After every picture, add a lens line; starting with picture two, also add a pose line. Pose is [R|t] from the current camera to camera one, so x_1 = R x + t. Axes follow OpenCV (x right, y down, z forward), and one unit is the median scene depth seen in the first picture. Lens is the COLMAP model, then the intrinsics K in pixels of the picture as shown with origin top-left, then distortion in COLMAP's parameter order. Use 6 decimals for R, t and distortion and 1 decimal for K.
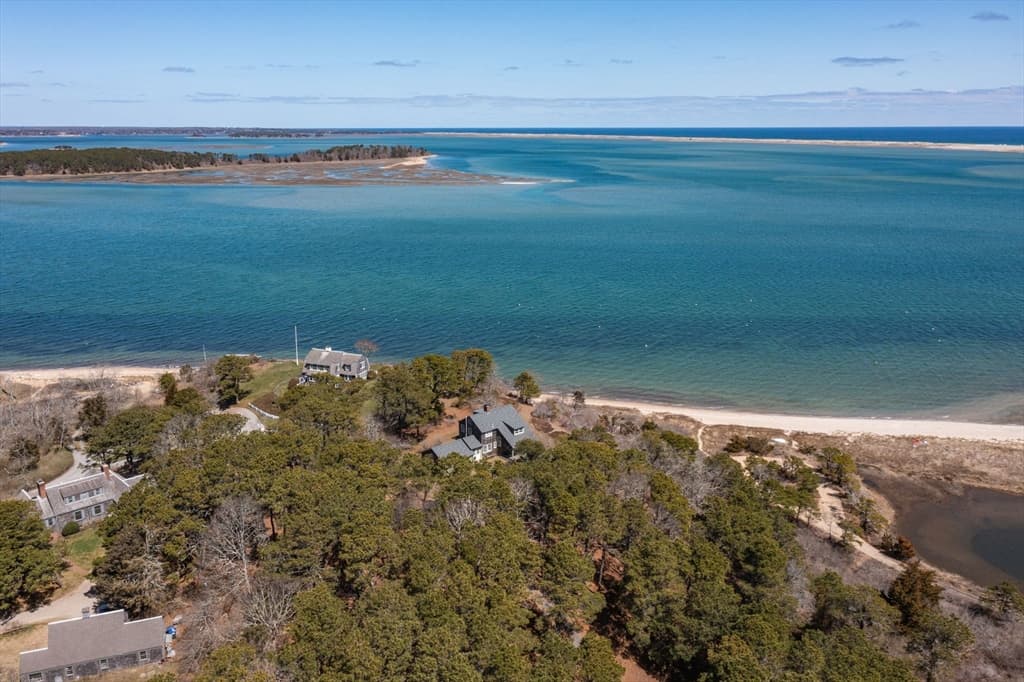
lens RADIAL K [[886.8, 0, 519.1], [0, 886.8, 340.5], [0, 0, 1]] dist [0.001090, 0.029613]
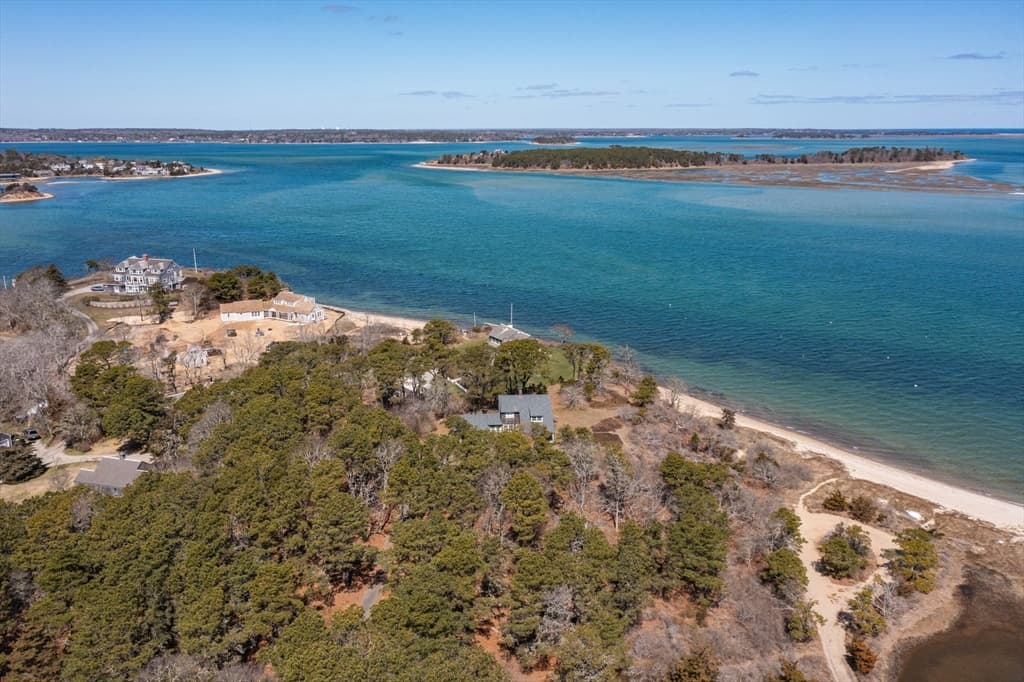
lens RADIAL K [[886.8, 0, 519.1], [0, 886.8, 340.5], [0, 0, 1]] dist [0.001090, 0.029613]
pose [[0.768679, 0.148685, -0.622113, 0.146264], [-0.149238, 0.987454, 0.051604, -0.009483], [0.621981, 0.053176, 0.781225, 0.038393]]
